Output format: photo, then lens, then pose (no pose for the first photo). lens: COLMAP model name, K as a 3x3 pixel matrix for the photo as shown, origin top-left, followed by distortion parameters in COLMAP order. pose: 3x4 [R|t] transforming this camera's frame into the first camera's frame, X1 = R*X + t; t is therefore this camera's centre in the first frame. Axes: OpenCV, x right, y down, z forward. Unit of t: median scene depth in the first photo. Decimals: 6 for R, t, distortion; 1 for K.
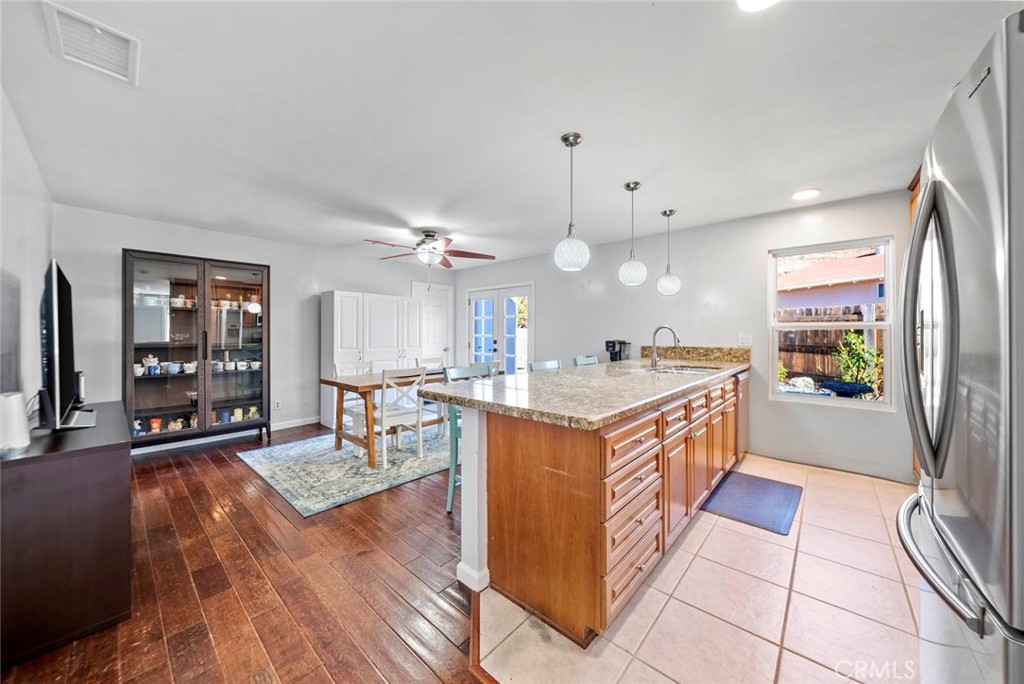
lens RADIAL K [[362.1, 0, 516.0], [0, 362.1, 333.0], [0, 0, 1]] dist [0.001075, 0.000096]
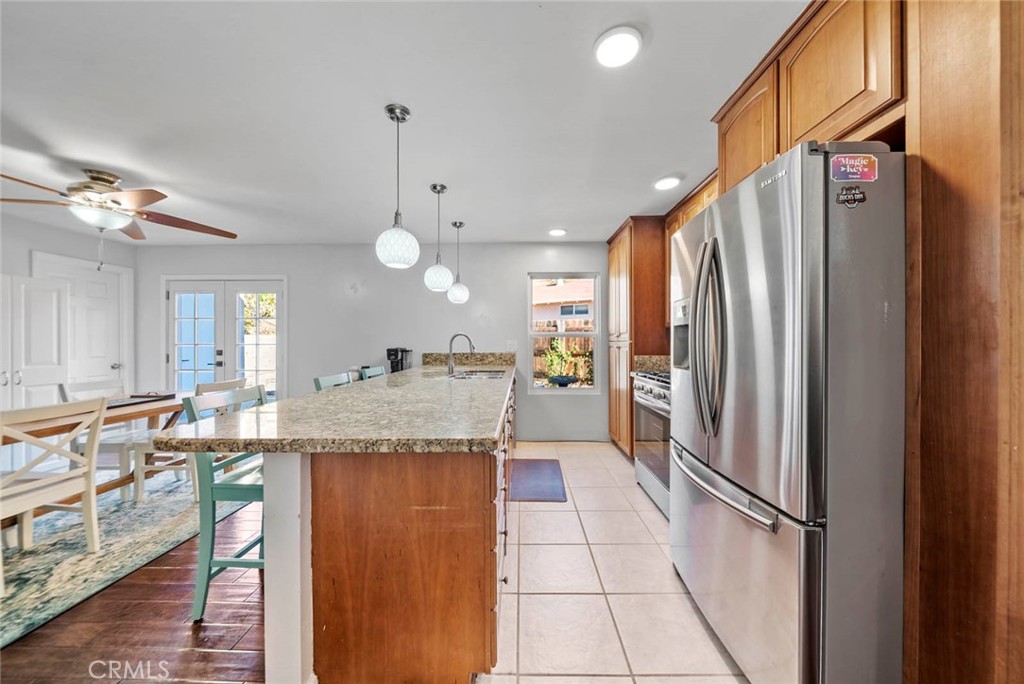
lens RADIAL K [[355.2, 0, 517.4], [0, 355.2, 342.9], [0, 0, 1]] dist [0.000216, 0.000077]
pose [[0.761313, -0.005731, 0.648359, -0.116639], [0.001050, 0.999971, 0.007606, 0.000159], [-0.648384, -0.005110, 0.761296, 0.116927]]
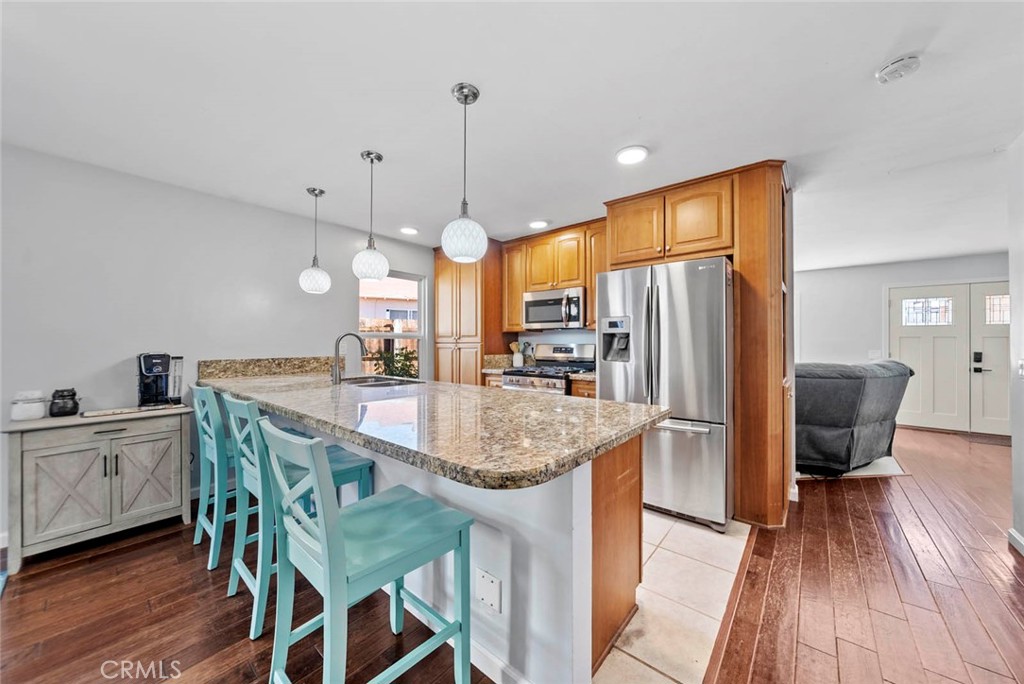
lens RADIAL K [[355.2, 0, 517.4], [0, 355.2, 342.9], [0, 0, 1]] dist [0.000216, 0.000077]
pose [[-0.030430, -0.003993, 0.999529, -0.401298], [-0.004298, 0.999983, 0.003864, -0.001398], [-0.999528, -0.004178, -0.030446, 0.596858]]
